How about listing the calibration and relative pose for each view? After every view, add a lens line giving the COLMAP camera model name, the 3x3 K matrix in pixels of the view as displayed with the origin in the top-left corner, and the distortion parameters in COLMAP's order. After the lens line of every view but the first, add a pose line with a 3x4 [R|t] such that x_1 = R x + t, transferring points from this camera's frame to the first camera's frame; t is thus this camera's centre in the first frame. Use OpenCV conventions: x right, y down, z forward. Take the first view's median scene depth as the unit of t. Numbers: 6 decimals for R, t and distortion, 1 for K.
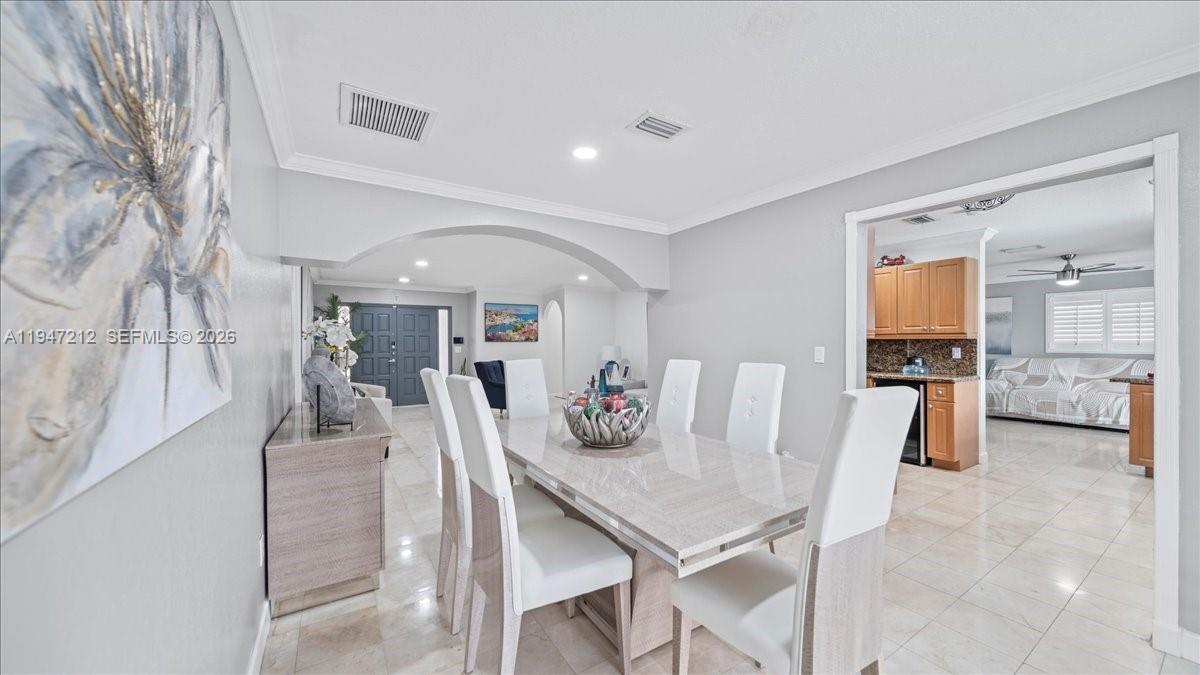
lens RADIAL K [[428.2, 0, 602.2], [0, 428.2, 341.9], [0, 0, 1]] dist [-0.001311, -0.000103]
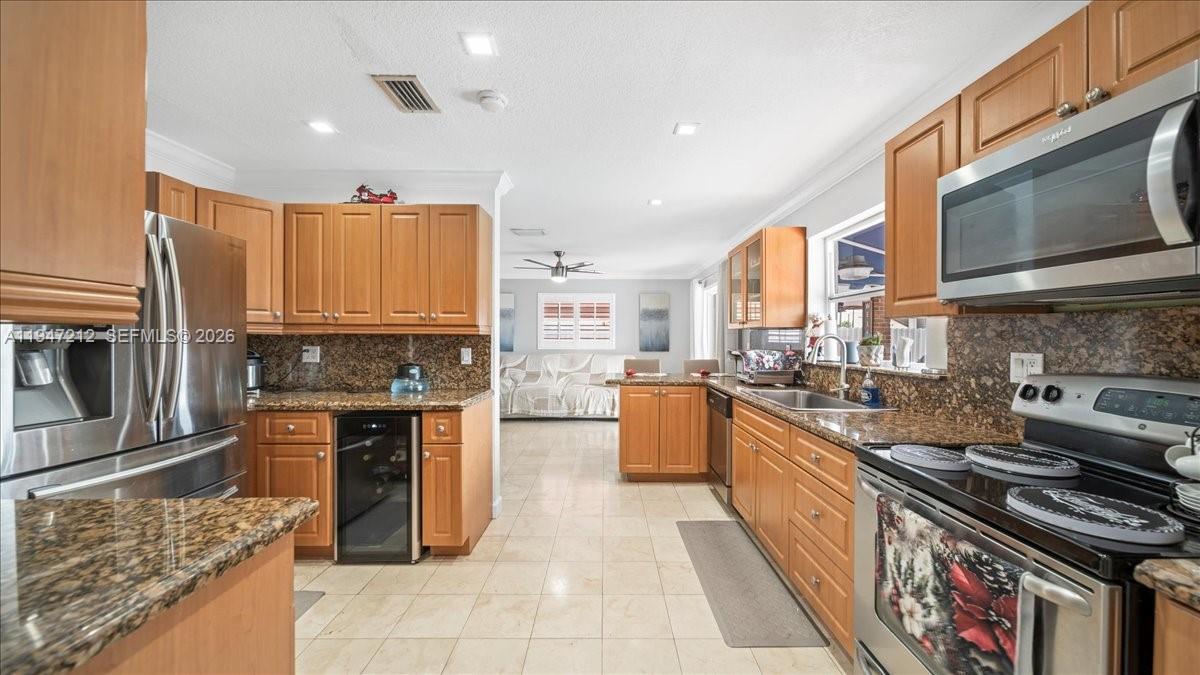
lens RADIAL K [[428.2, 0, 602.2], [0, 428.2, 341.9], [0, 0, 1]] dist [-0.001311, -0.000103]
pose [[0.548994, -0.003158, 0.835821, 0.380624], [-0.004323, 0.999969, 0.006618, -0.001224], [-0.835815, -0.007247, 0.548963, 0.449938]]
